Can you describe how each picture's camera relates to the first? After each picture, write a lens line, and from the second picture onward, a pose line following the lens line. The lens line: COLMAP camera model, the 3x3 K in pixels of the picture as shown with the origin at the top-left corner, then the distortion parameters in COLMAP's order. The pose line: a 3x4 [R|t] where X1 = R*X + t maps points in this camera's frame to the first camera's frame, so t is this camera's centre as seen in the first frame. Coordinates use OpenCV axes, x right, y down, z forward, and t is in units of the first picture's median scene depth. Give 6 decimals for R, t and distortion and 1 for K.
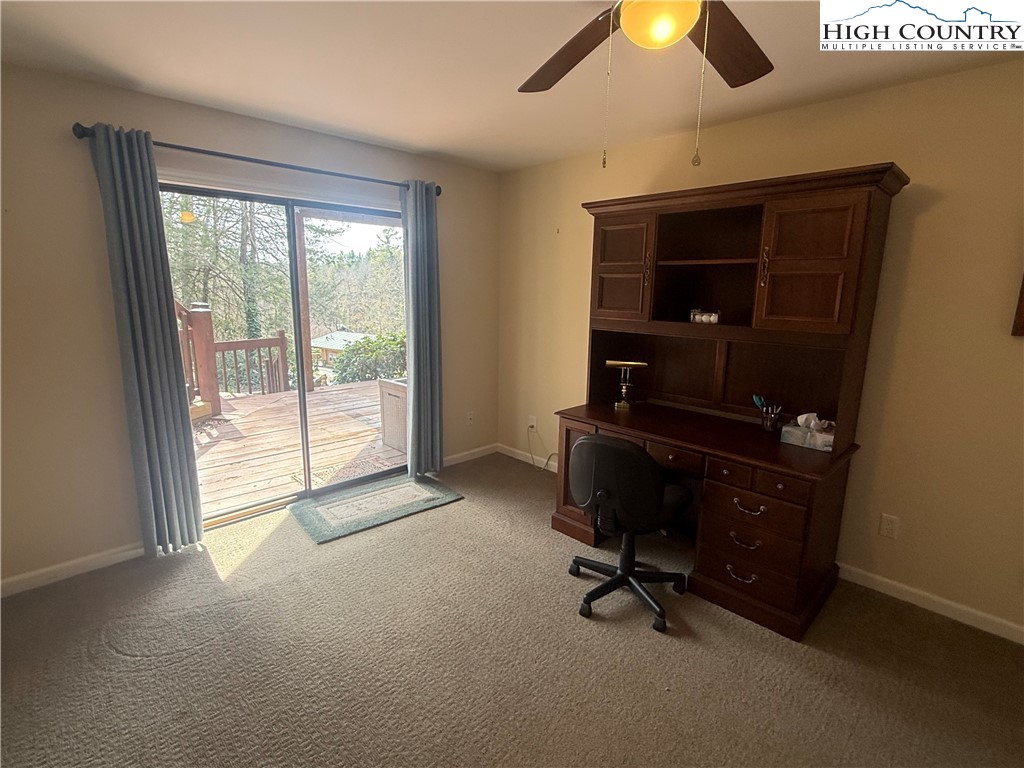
lens RADIAL K [[494.5, 0, 512.9], [0, 494.5, 385.2], [0, 0, 1]] dist [0.001028, -0.000360]
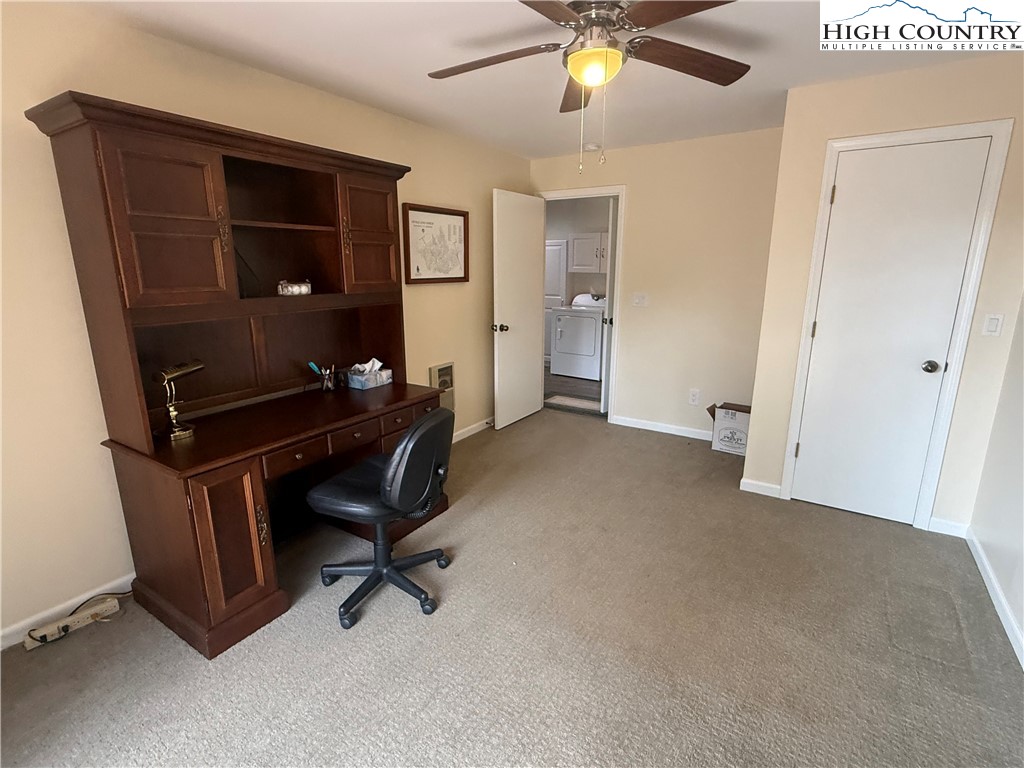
lens RADIAL K [[494.5, 0, 512.9], [0, 494.5, 385.2], [0, 0, 1]] dist [0.001028, -0.000360]
pose [[-0.223551, -0.247203, 0.942823, -0.606508], [0.188572, 0.938059, 0.290665, -0.162192], [-0.956277, 0.242768, -0.163089, 0.822650]]
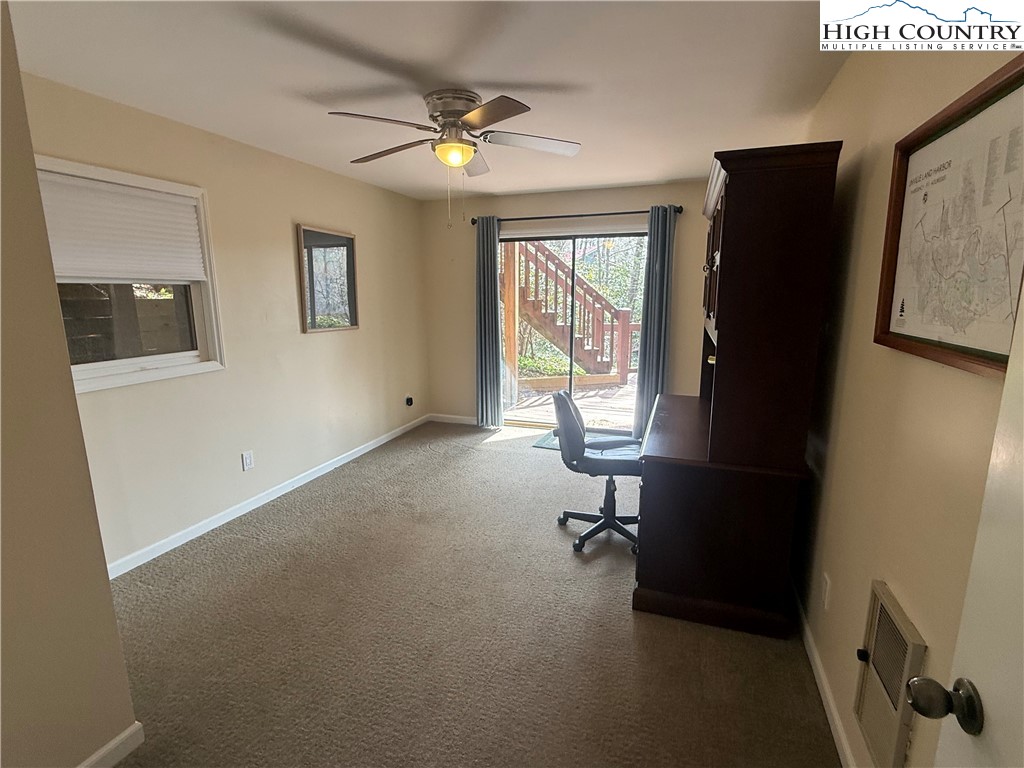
lens RADIAL K [[494.5, 0, 512.9], [0, 494.5, 385.2], [0, 0, 1]] dist [0.001028, -0.000360]
pose [[0.443542, 0.154229, -0.882884, 1.136922], [-0.169805, 0.981702, 0.086185, -0.010545], [0.880021, 0.111691, 0.461615, 0.185246]]
